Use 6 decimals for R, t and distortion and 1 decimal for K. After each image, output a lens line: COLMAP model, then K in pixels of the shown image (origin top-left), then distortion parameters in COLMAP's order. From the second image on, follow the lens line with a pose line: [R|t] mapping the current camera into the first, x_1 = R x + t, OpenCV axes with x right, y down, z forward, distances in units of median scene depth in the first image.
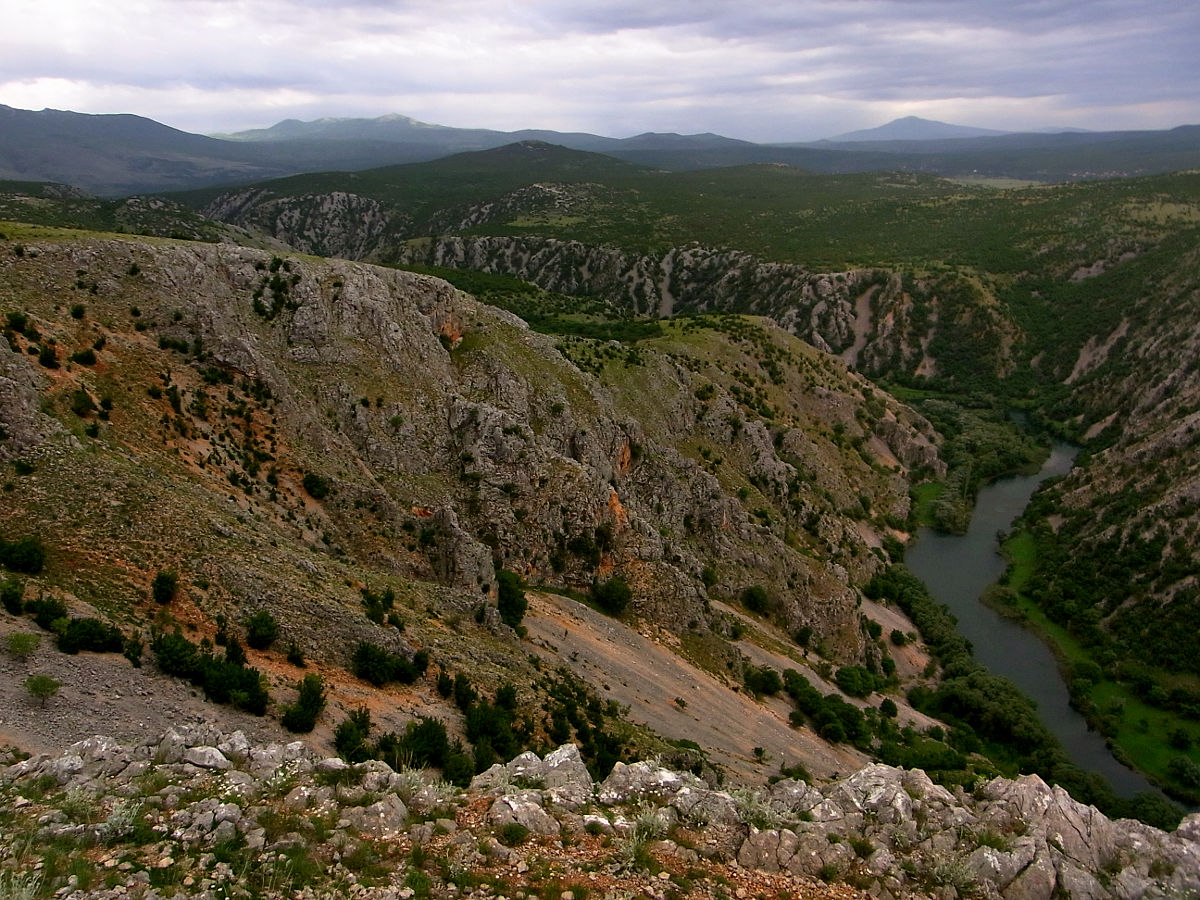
lens RADIAL K [[1026.0, 0, 586.1], [0, 1026.0, 442.2], [0, 0, 1]] dist [-0.013622, 0.014890]
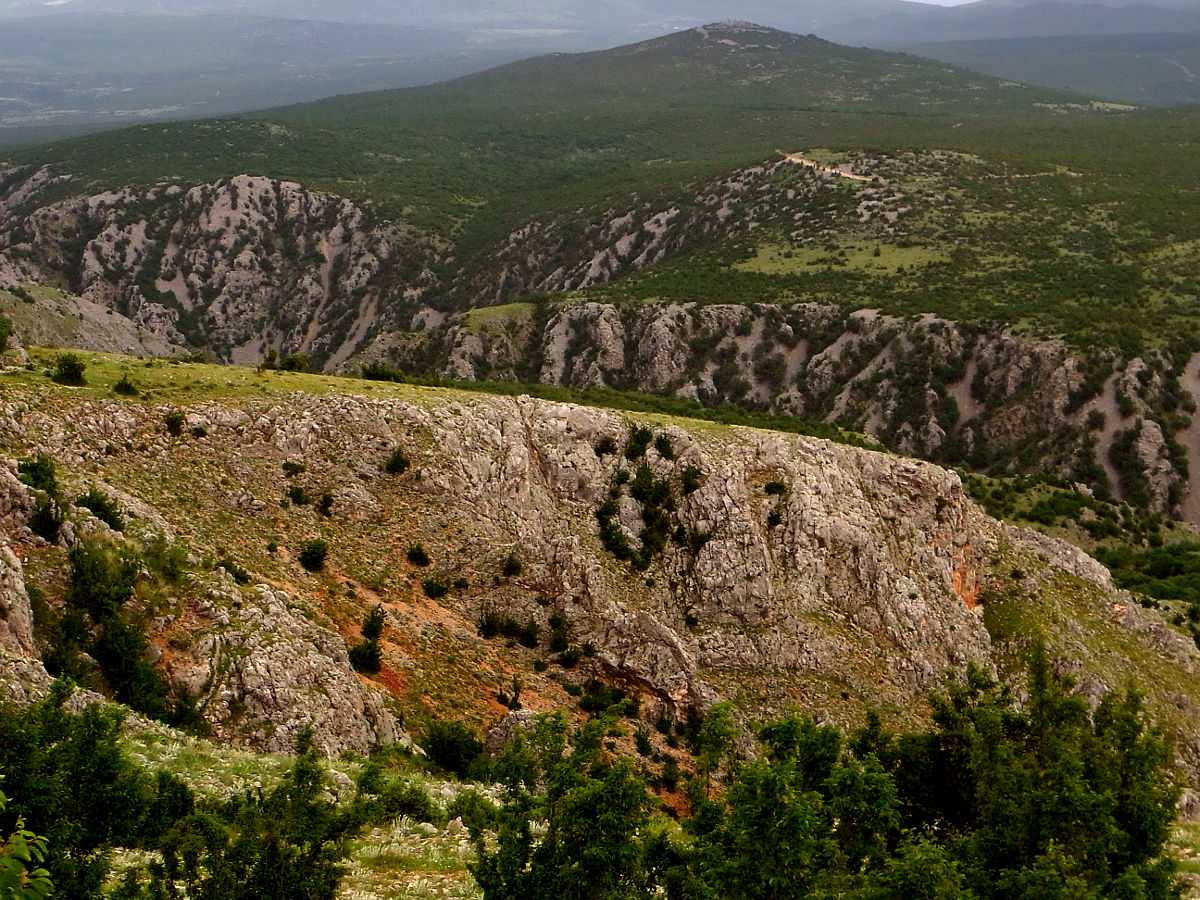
lens RADIAL K [[3041.4, 0, 544.7], [0, 3041.4, 433.1], [0, 0, 1]] dist [0.243890, 0.000000]
pose [[0.997024, 0.004033, -0.076992, -0.068382], [-0.015003, 0.989691, -0.142434, 0.002702], [0.075624, 0.143165, 0.986805, -0.083851]]
